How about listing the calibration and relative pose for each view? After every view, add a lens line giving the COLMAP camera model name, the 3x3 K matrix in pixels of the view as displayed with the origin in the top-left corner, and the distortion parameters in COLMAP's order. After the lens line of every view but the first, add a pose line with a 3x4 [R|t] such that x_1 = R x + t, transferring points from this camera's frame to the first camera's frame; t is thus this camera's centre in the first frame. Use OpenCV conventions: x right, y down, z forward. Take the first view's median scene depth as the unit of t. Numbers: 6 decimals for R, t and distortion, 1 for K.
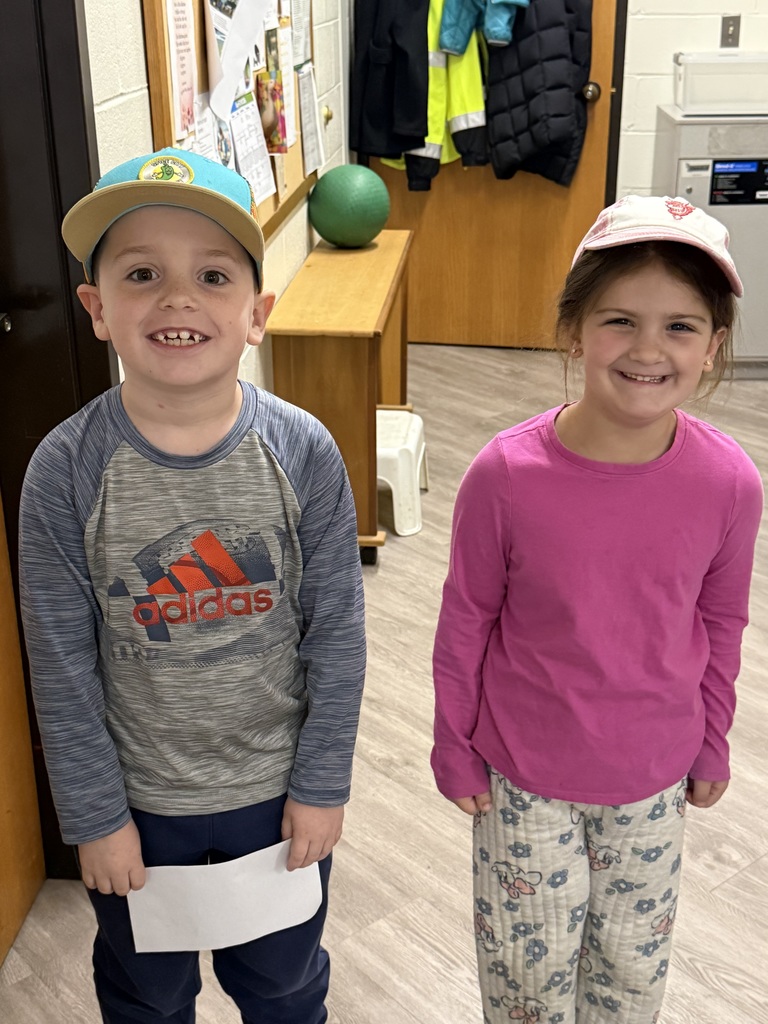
lens RADIAL K [[1348.9, 0, 383.1], [0, 1348.9, 512.5], [0, 0, 1]] dist [0.215835, 0.000000]
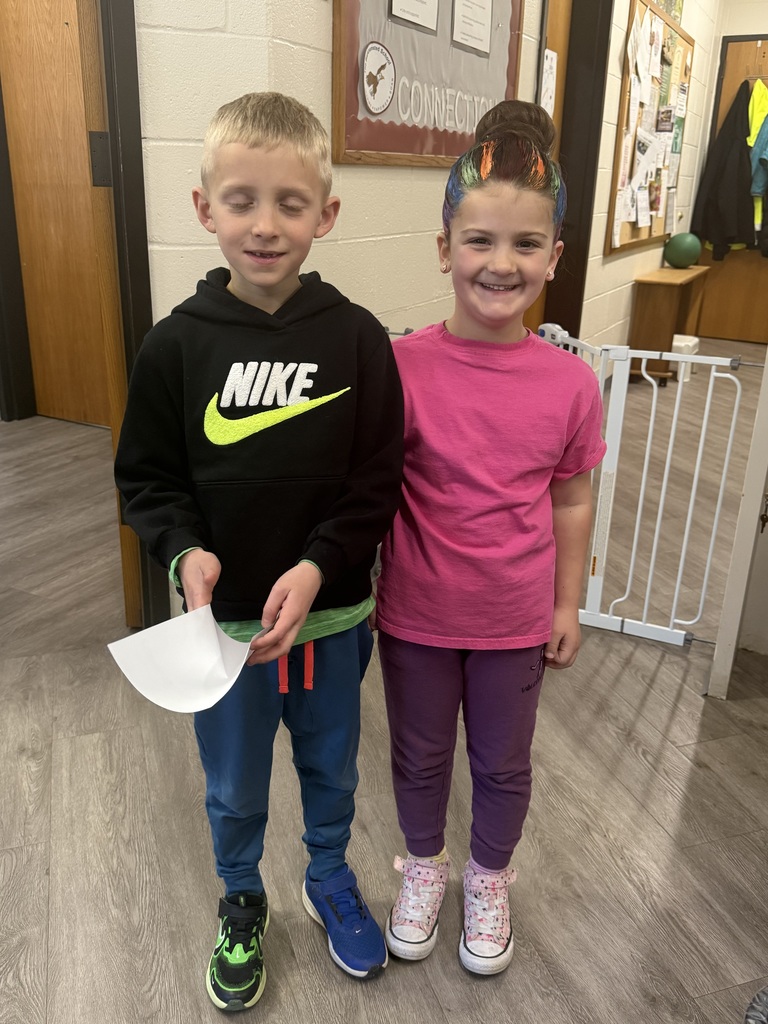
lens RADIAL K [[893.6, 0, 376.7], [0, 893.6, 515.7], [0, 0, 1]] dist [0.012078, -0.038047]
pose [[0.927428, 0.153562, -0.341022, 0.096681], [-0.164834, 0.986313, -0.004140, 0.376483], [0.335719, 0.060051, 0.940046, -0.686449]]
